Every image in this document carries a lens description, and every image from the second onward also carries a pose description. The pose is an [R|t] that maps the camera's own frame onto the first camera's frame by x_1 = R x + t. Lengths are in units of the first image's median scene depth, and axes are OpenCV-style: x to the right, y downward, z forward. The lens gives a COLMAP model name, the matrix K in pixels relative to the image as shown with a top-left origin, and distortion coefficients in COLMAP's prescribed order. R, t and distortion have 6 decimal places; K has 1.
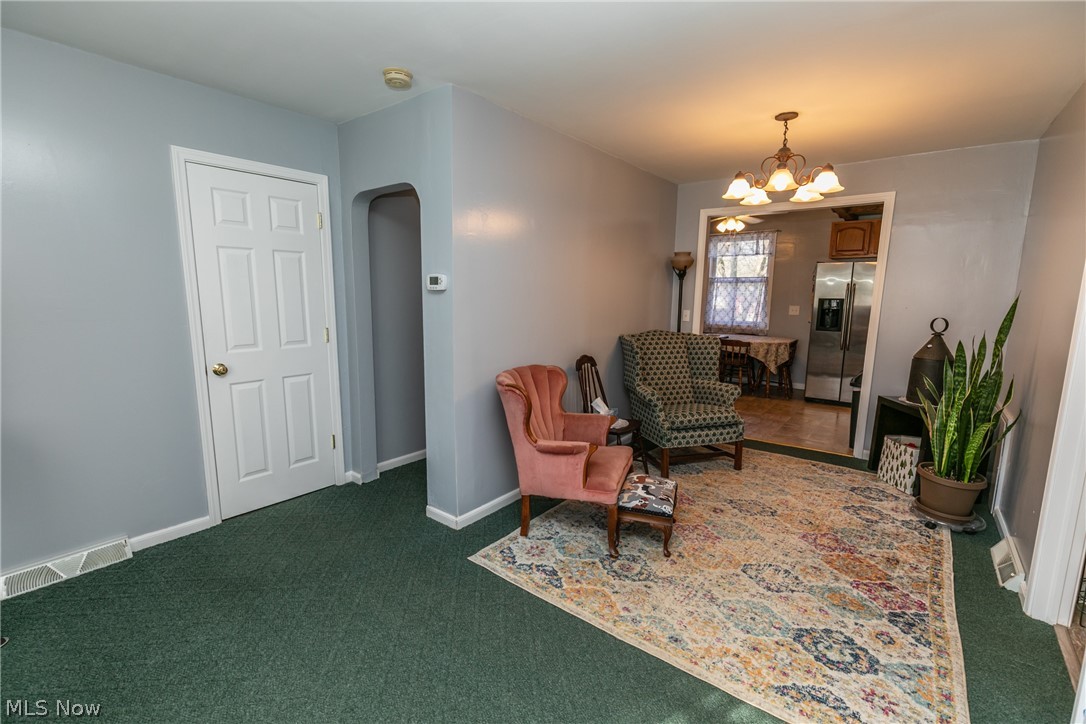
lens RADIAL K [[491.5, 0, 544.0], [0, 491.5, 368.4], [0, 0, 1]] dist [0.000481, -0.000064]
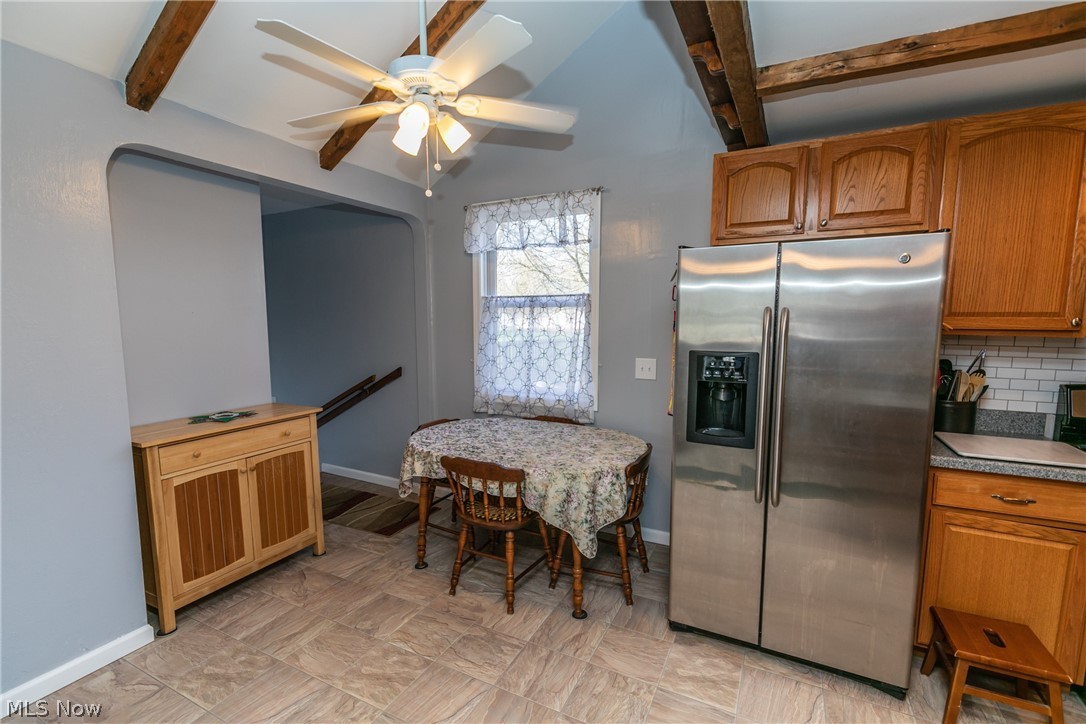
lens RADIAL K [[491.5, 0, 542.4], [0, 491.5, 363.8], [0, 0, 1]] dist [0.000481, -0.000064]
pose [[0.984150, -0.031129, 0.174582, 0.336693], [0.040977, 0.997749, -0.053091, -0.101241], [-0.172536, 0.059404, 0.983210, 0.575824]]
